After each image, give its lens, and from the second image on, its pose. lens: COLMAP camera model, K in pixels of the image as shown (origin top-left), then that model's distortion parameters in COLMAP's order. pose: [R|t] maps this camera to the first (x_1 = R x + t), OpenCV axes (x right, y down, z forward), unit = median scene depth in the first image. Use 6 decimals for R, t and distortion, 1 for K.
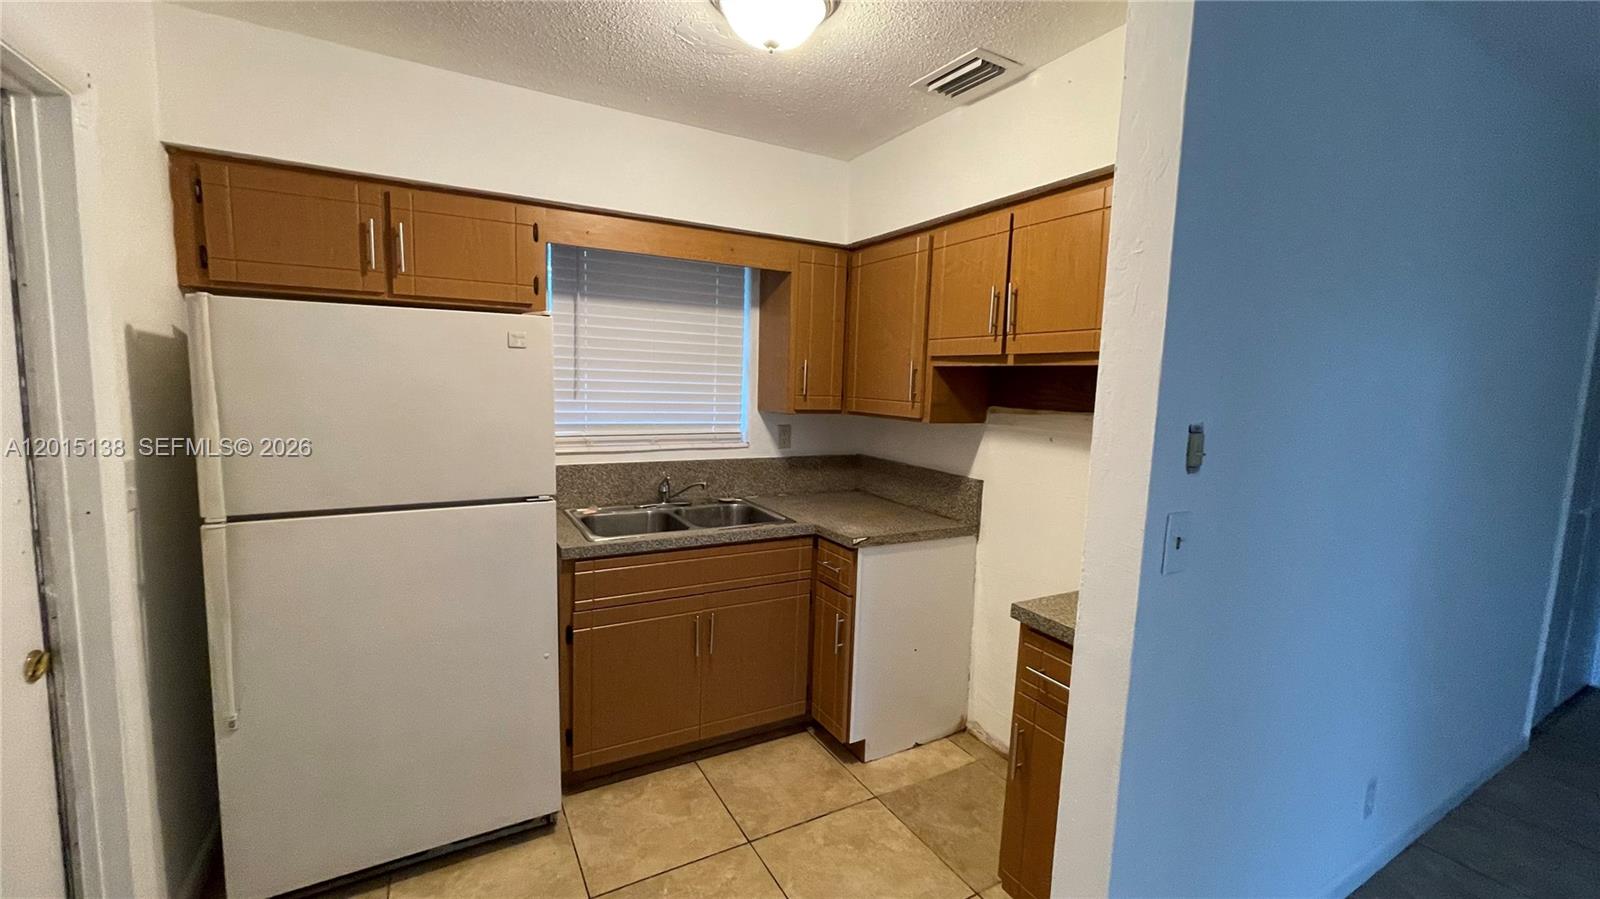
lens RADIAL K [[649.8, 0, 801.3], [0, 649.8, 447.4], [0, 0, 1]] dist [-0.009106, 0.007693]
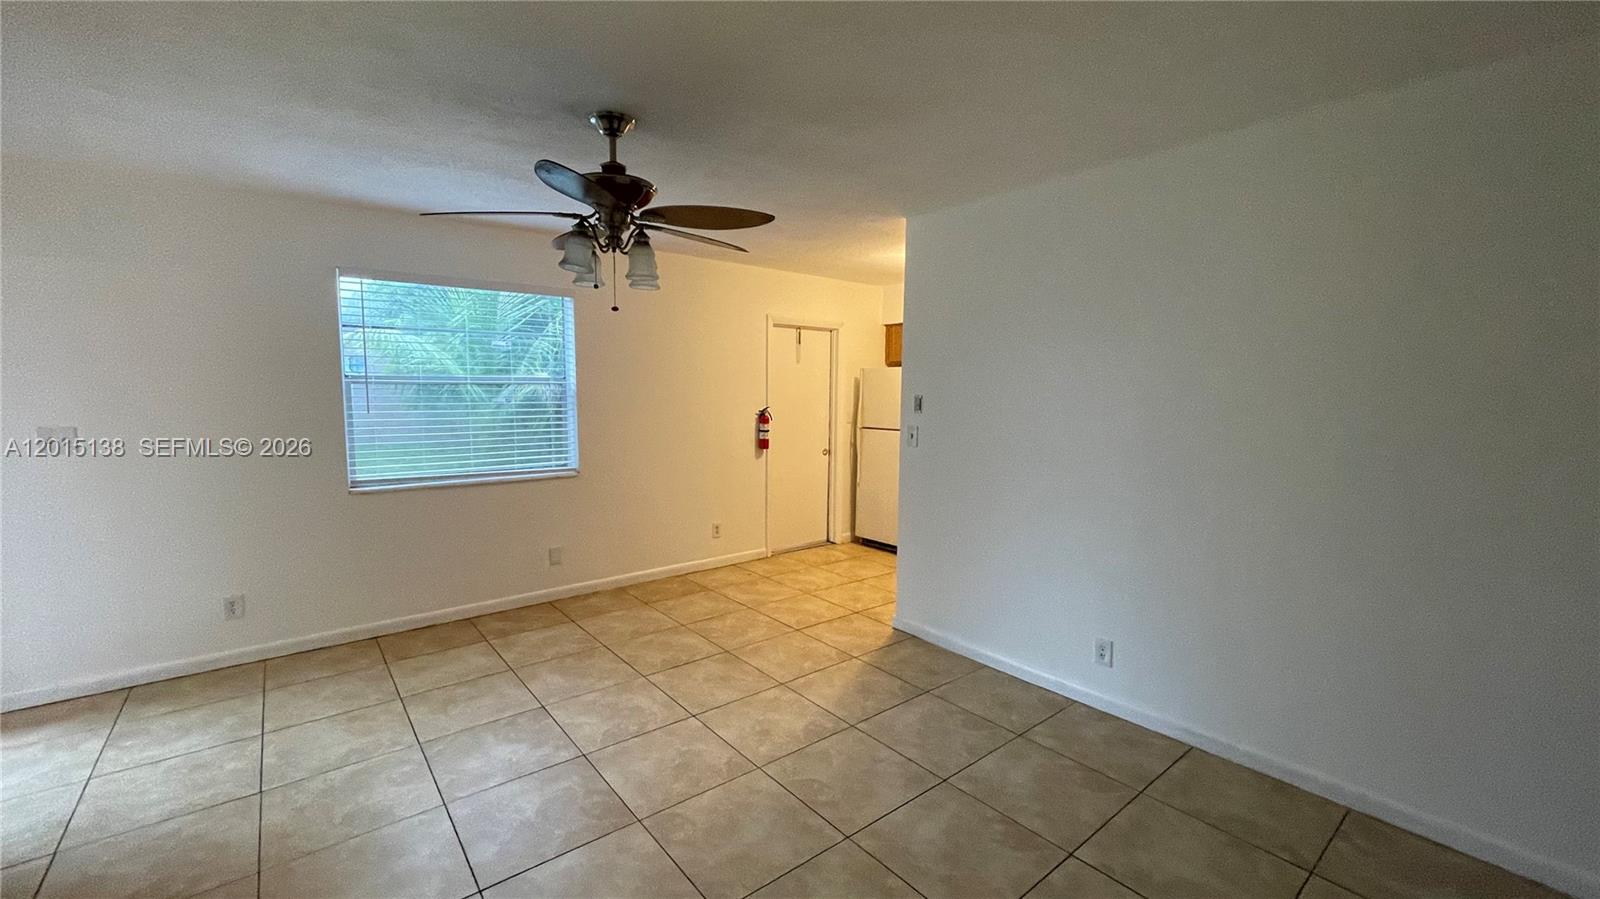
lens RADIAL K [[649.8, 0, 801.3], [0, 649.8, 447.4], [0, 0, 1]] dist [-0.009106, 0.007693]
pose [[0.171048, 0.066795, -0.982996, 1.838227], [-0.112751, 0.992472, 0.047819, 0.056171], [0.978790, 0.102655, 0.177291, 0.006438]]
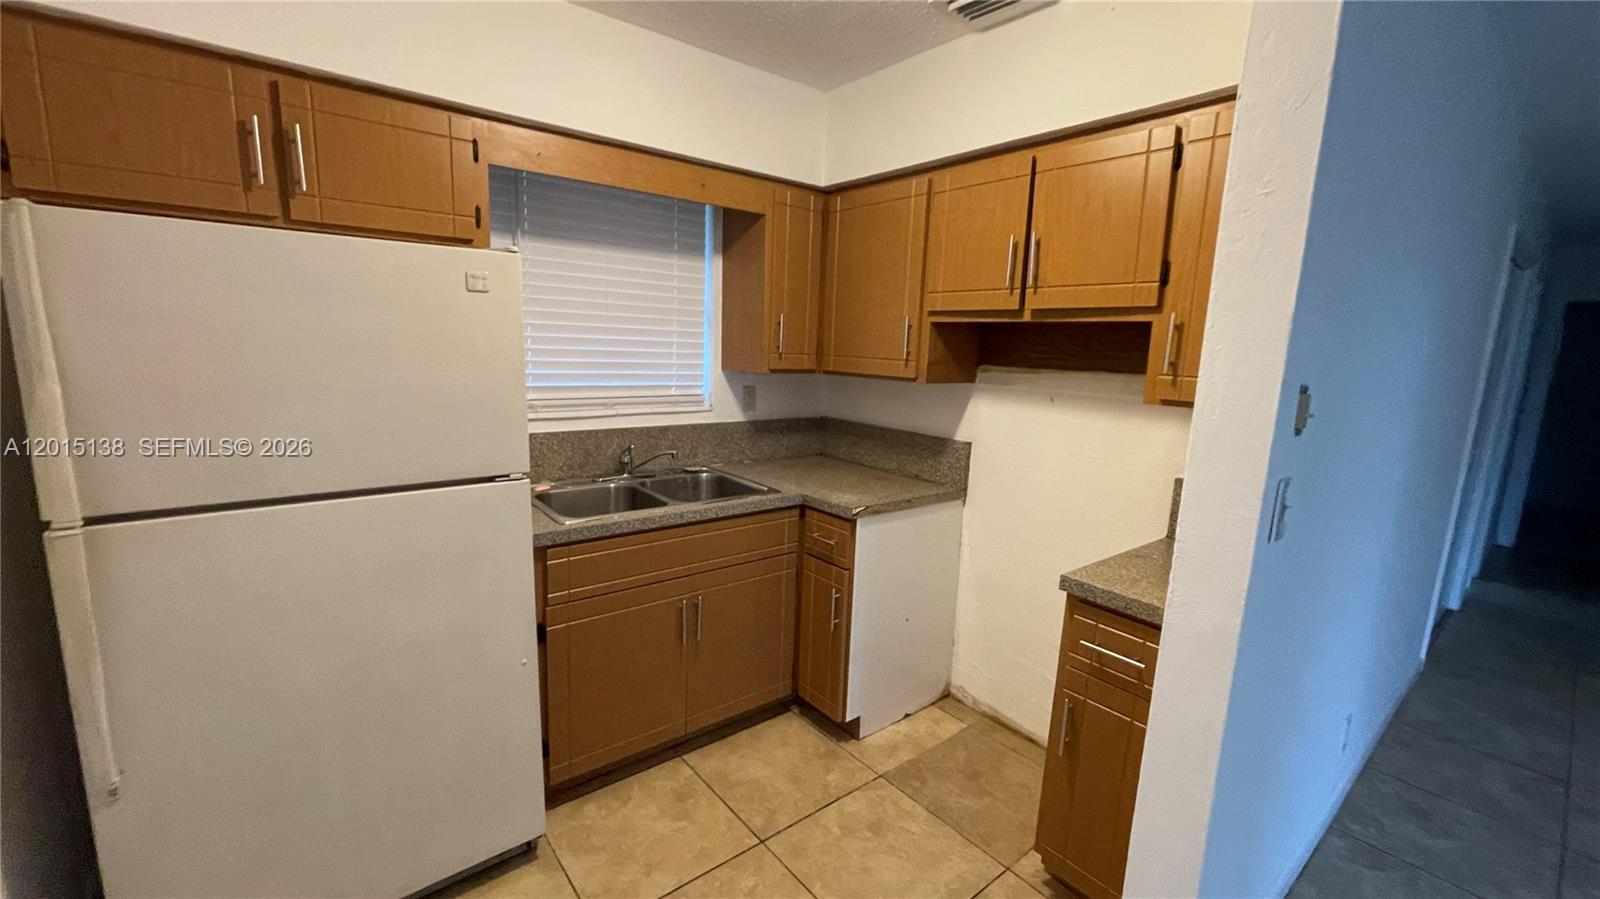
lens RADIAL K [[646.3, 0, 800.0], [0, 646.3, 449.5], [0, 0, 1]] dist [-0.000445, 0.000436]
pose [[0.985924, -0.022297, 0.165701, -0.145001], [0.011472, 0.997754, 0.065999, -0.005704], [-0.166801, -0.063169, 0.983965, 0.108322]]
